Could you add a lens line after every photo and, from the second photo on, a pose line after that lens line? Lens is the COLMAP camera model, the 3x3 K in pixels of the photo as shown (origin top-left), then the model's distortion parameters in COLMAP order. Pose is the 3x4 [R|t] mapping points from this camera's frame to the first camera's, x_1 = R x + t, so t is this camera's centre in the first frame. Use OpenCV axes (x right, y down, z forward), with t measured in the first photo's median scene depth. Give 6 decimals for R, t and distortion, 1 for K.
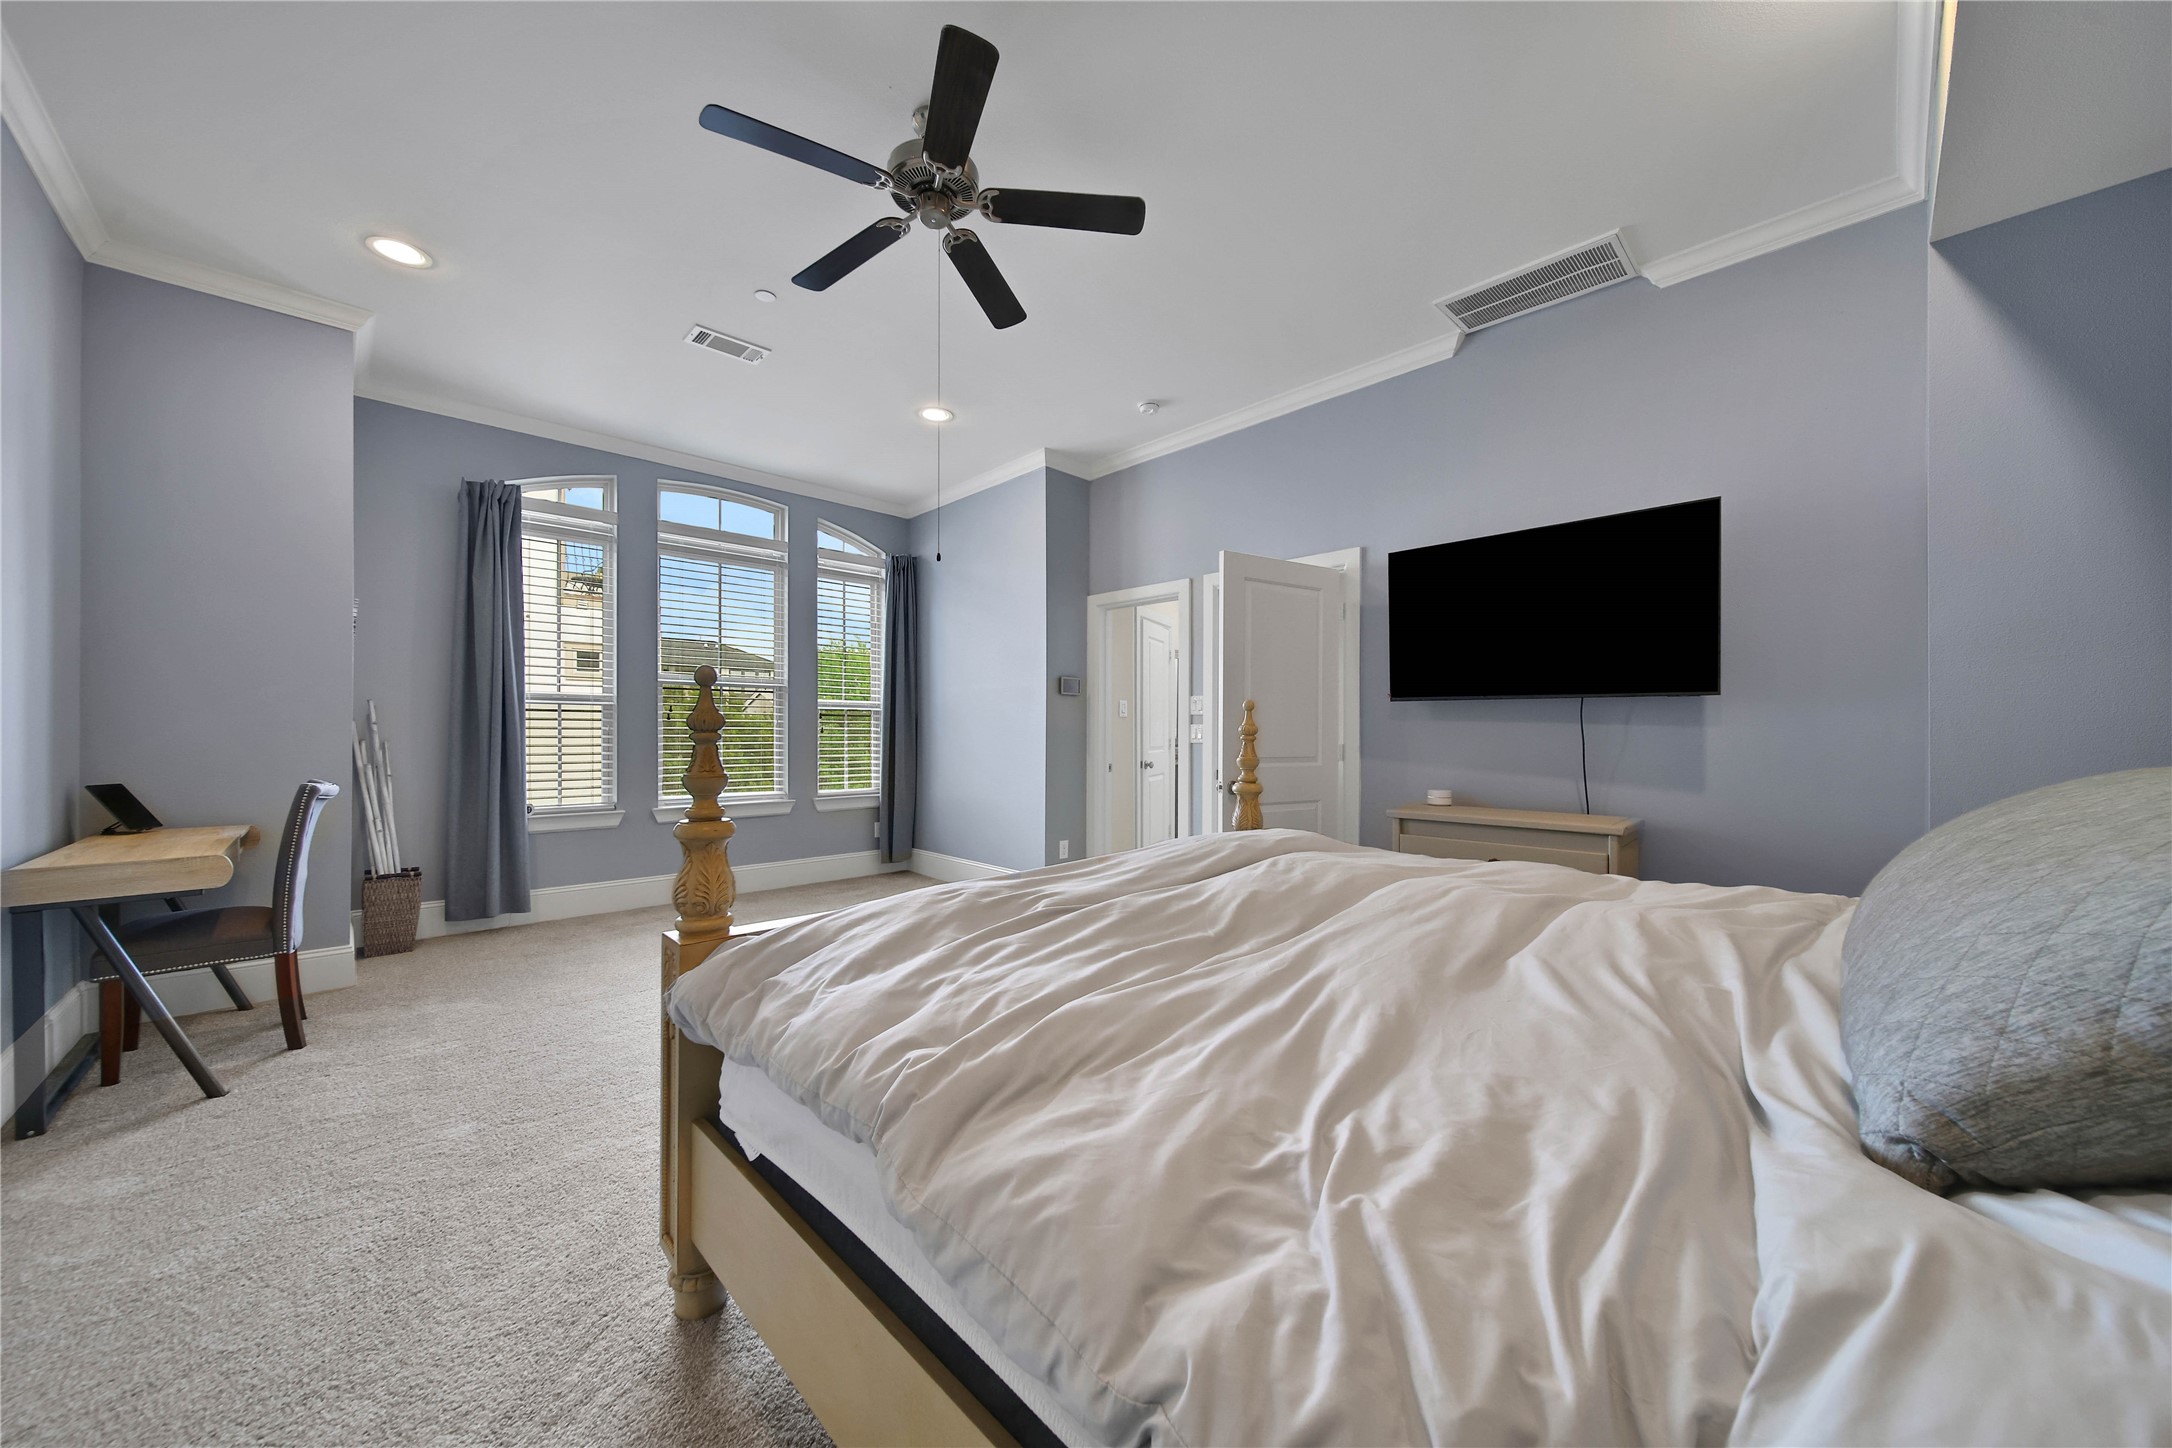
lens RADIAL K [[776.2, 0, 1086.0], [0, 776.2, 724.0], [0, 0, 1]] dist [0.000576, 0.000111]
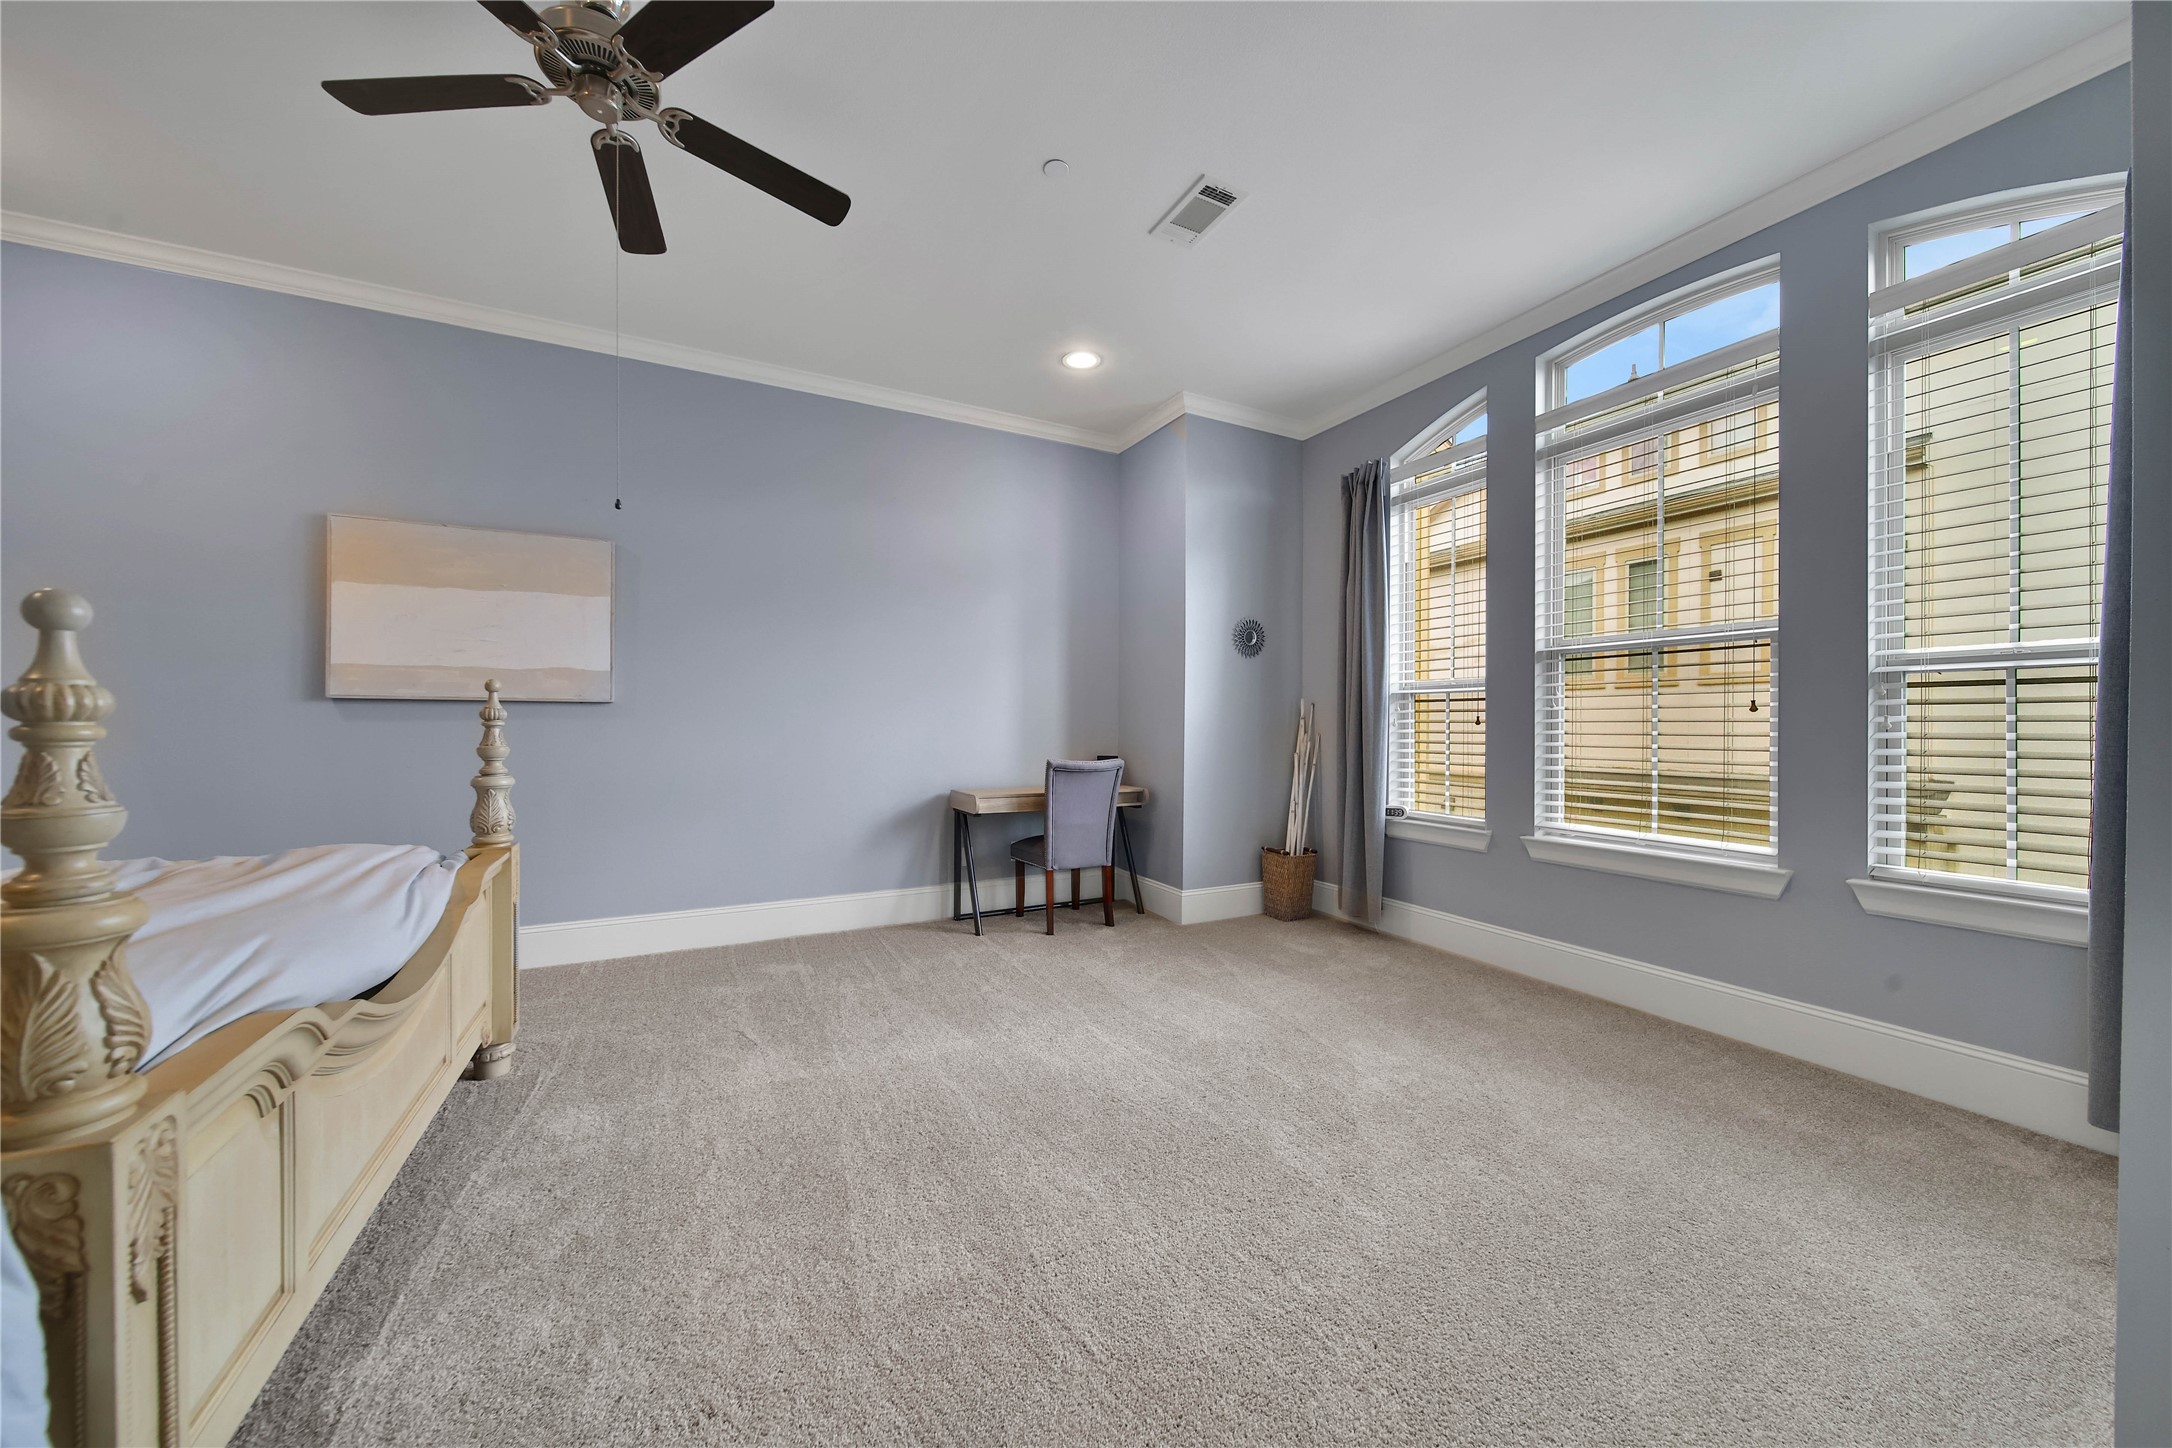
lens RADIAL K [[776.2, 0, 1086.0], [0, 776.2, 724.0], [0, 0, 1]] dist [0.000576, 0.000111]
pose [[-0.303109, -0.003885, -0.952948, 0.238299], [0.008913, 0.999936, -0.006912, 0.010551], [0.952914, -0.010589, -0.303055, 0.902807]]
